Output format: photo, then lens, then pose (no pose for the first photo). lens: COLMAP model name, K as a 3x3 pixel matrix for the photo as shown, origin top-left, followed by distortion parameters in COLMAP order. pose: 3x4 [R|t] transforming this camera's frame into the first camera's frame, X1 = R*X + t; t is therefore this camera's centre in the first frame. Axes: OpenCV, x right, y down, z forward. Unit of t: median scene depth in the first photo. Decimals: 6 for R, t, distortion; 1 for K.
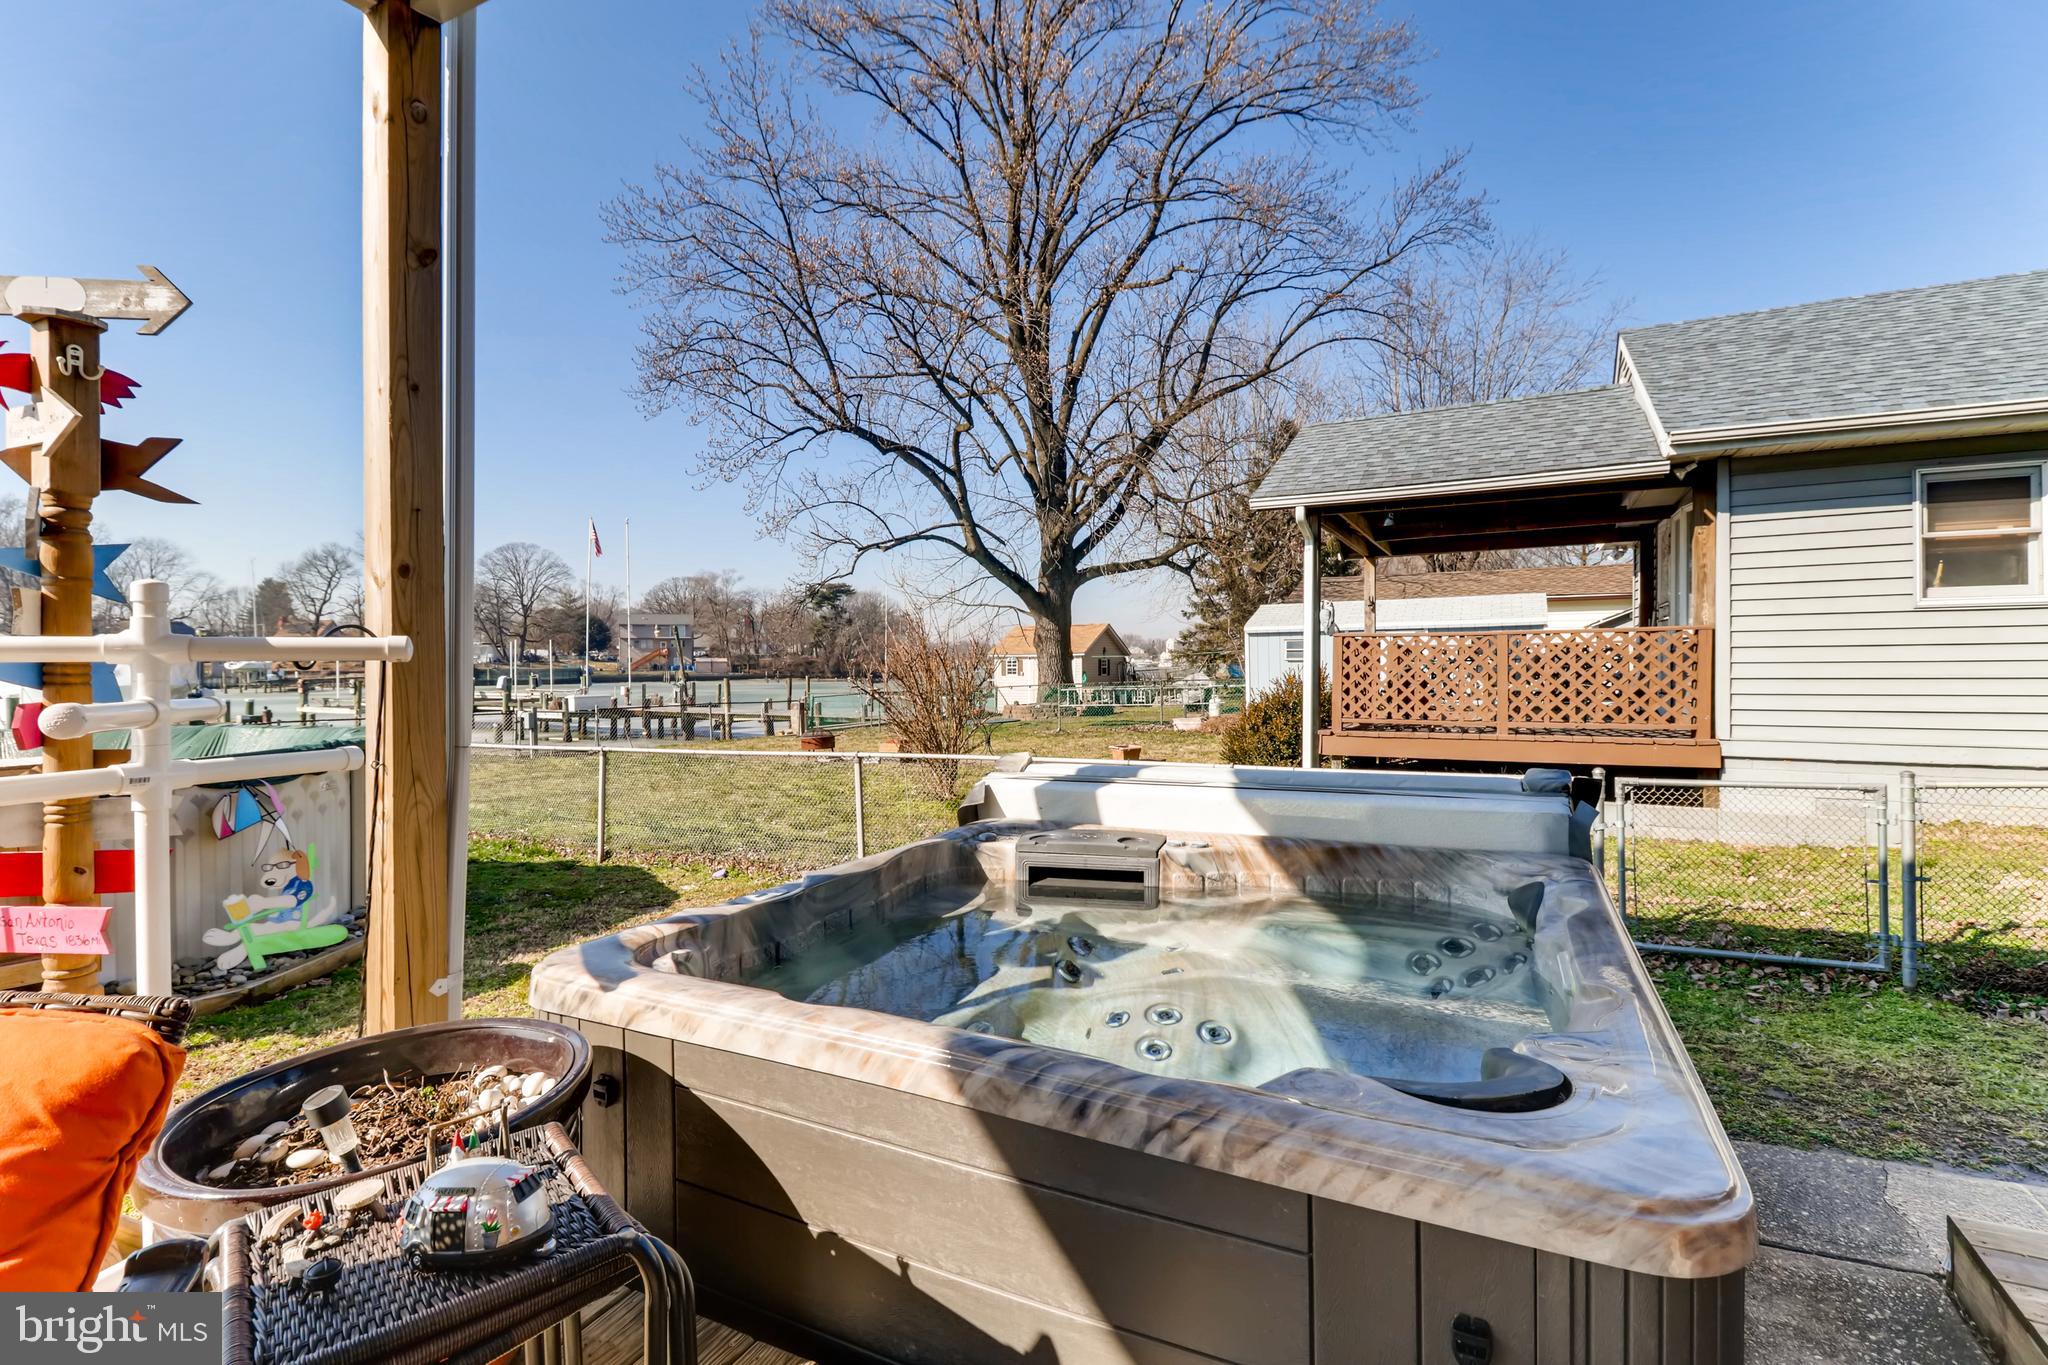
lens RADIAL K [[930.8, 0, 1015.1], [0, 930.8, 664.8], [0, 0, 1]] dist [0.022756, -0.014496]
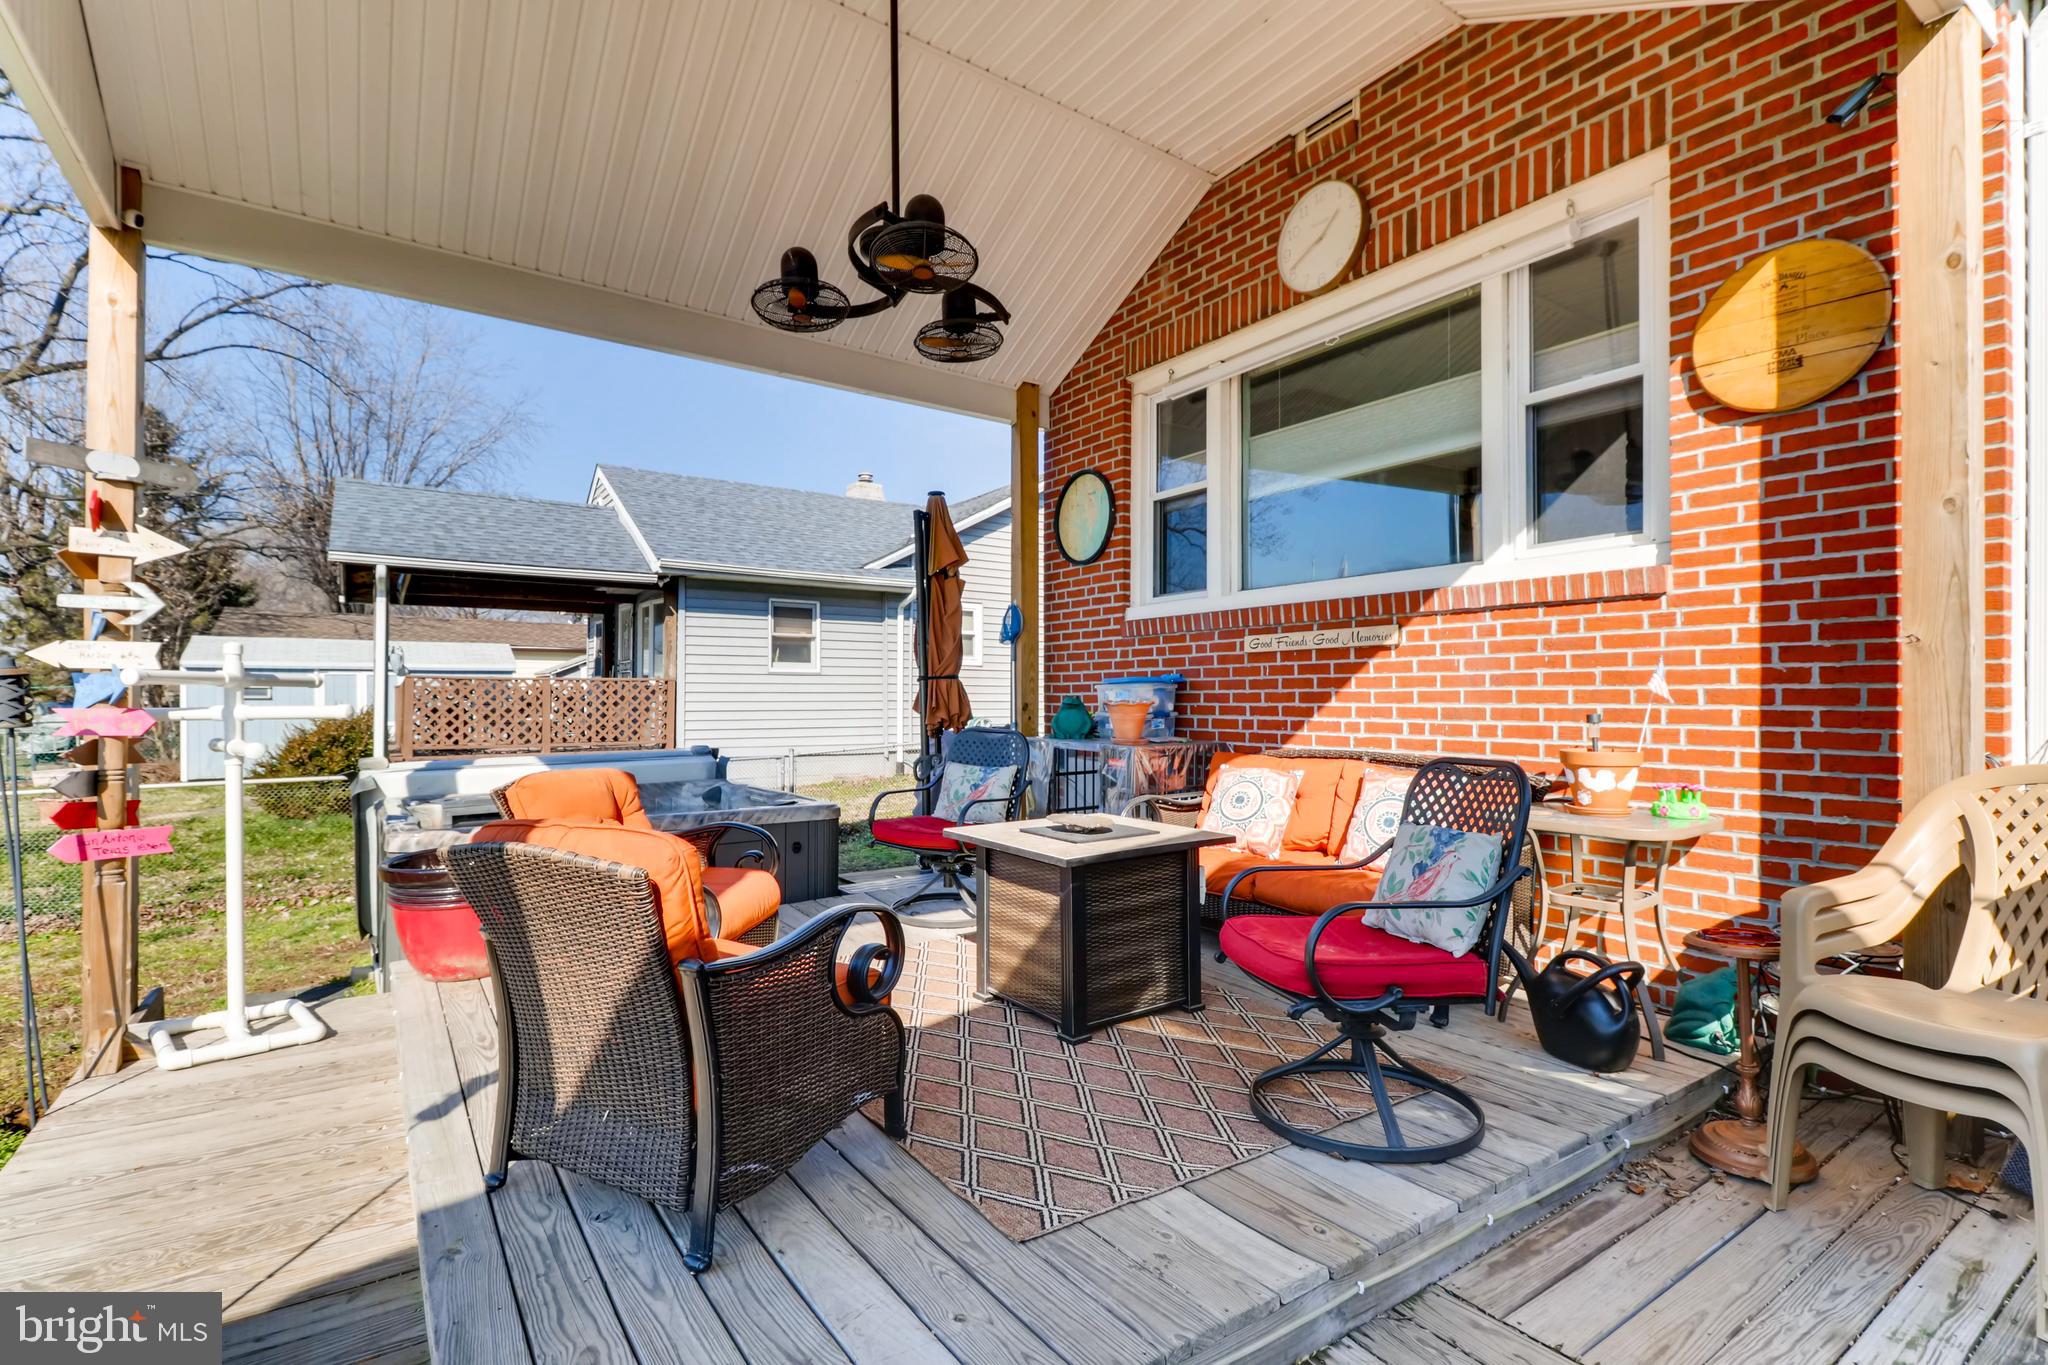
lens RADIAL K [[930.8, 0, 1050.5], [0, 930.8, 682.2], [0, 0, 1]] dist [0.022756, -0.014496]
pose [[0.433810, 0.025721, 0.900637, -0.344217], [-0.001693, 0.999614, -0.027733, 0.006437], [-0.901003, 0.010506, 0.433686, -0.227027]]
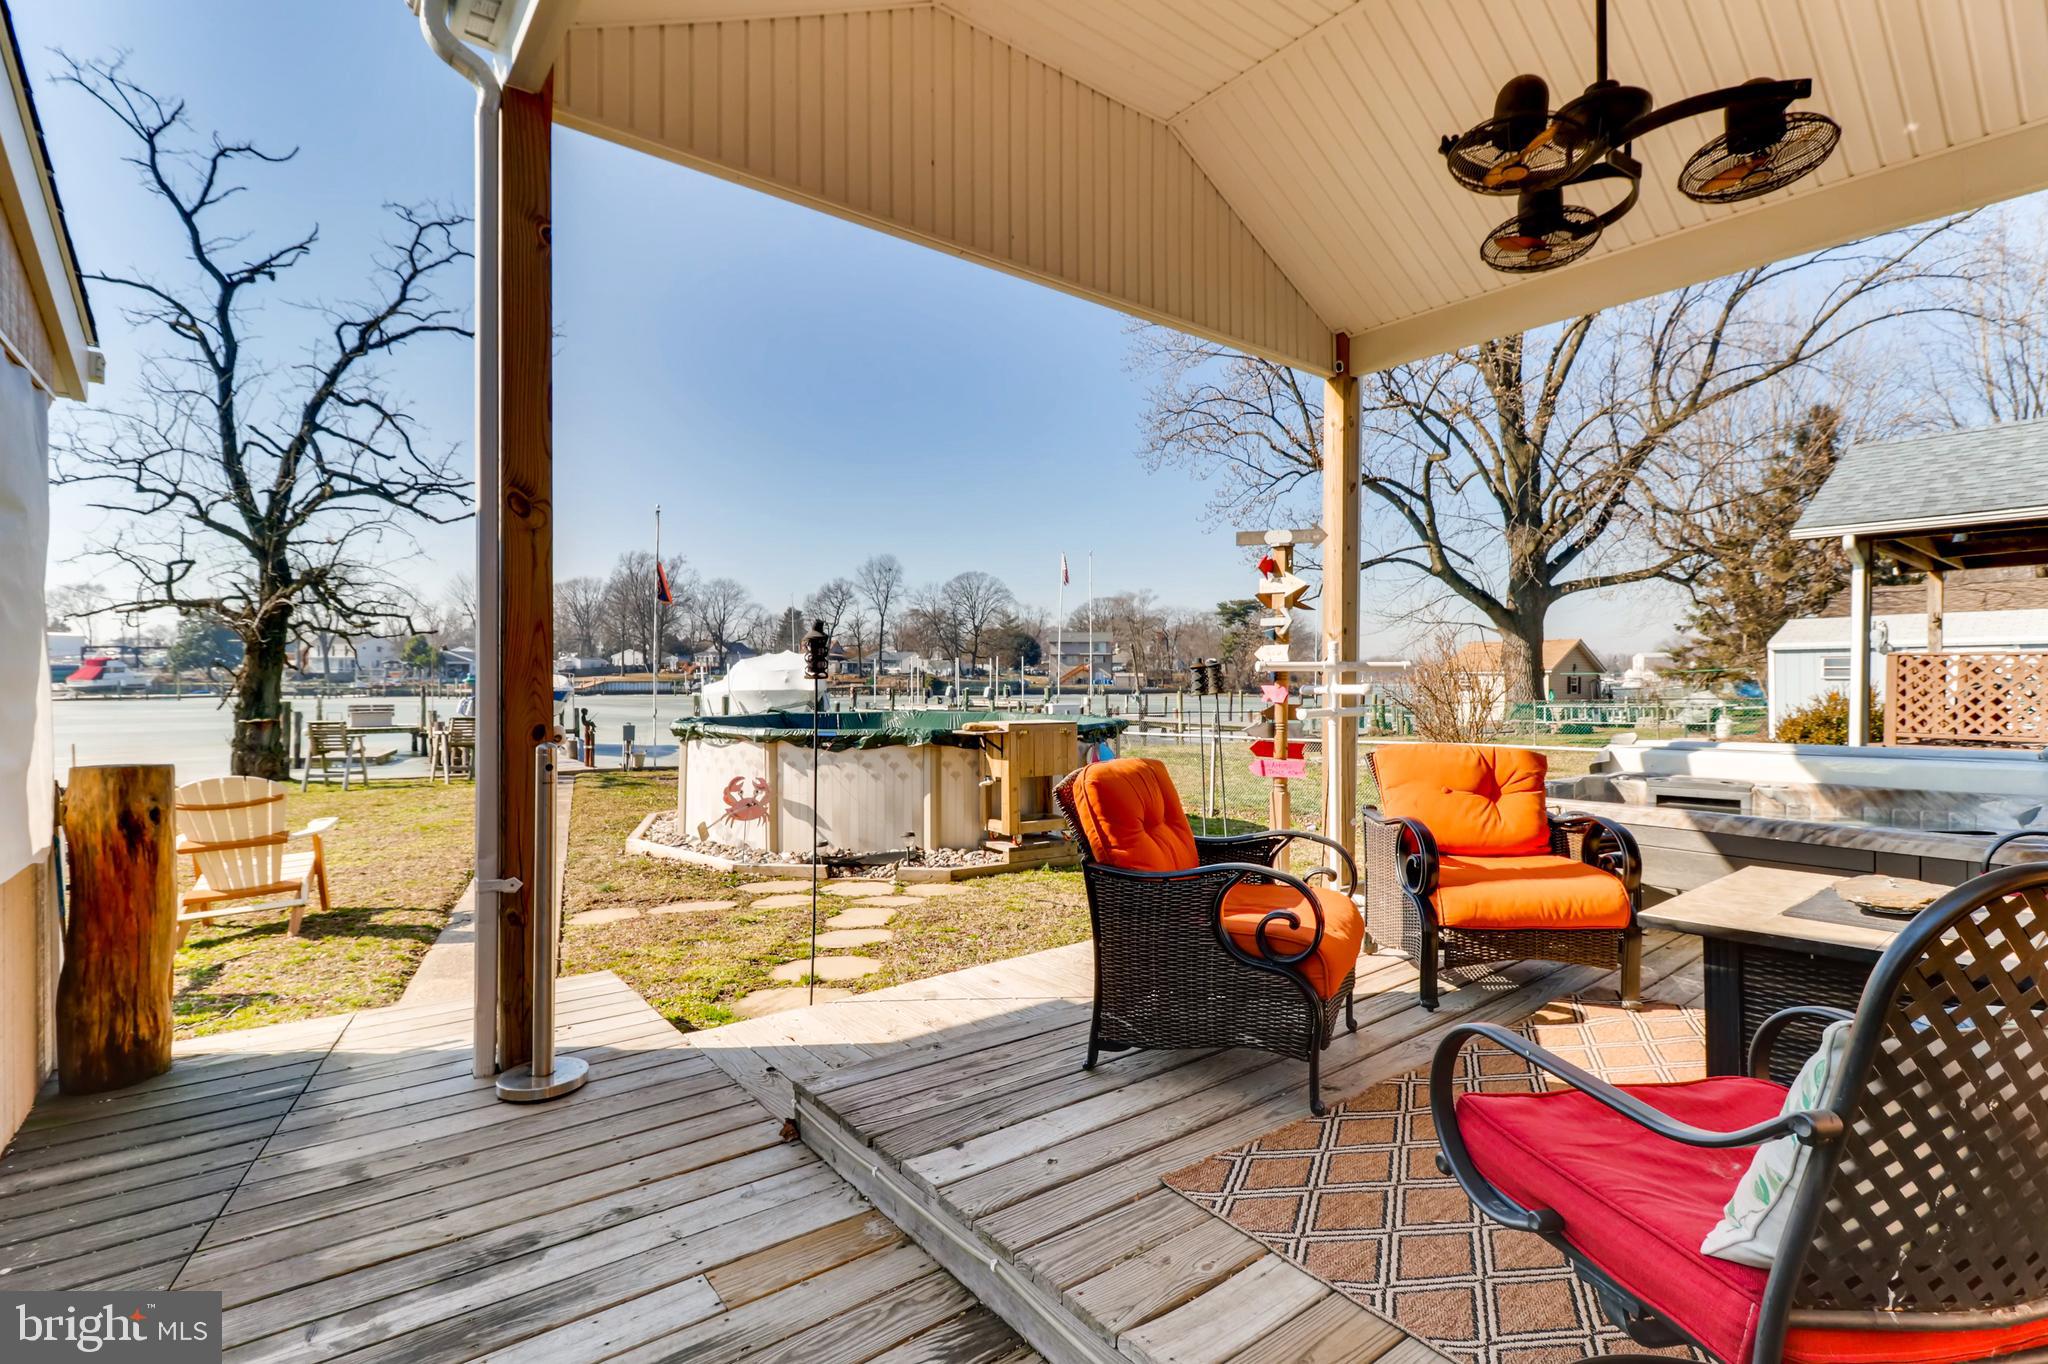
lens RADIAL K [[930.8, 0, 1026.2], [0, 930.8, 679.9], [0, 0, 1]] dist [0.022756, -0.014496]
pose [[0.916180, 0.009056, -0.400665, -0.116016], [-0.009219, 0.999956, 0.001522, 0.004378], [0.400662, 0.002300, 0.916223, -0.338140]]
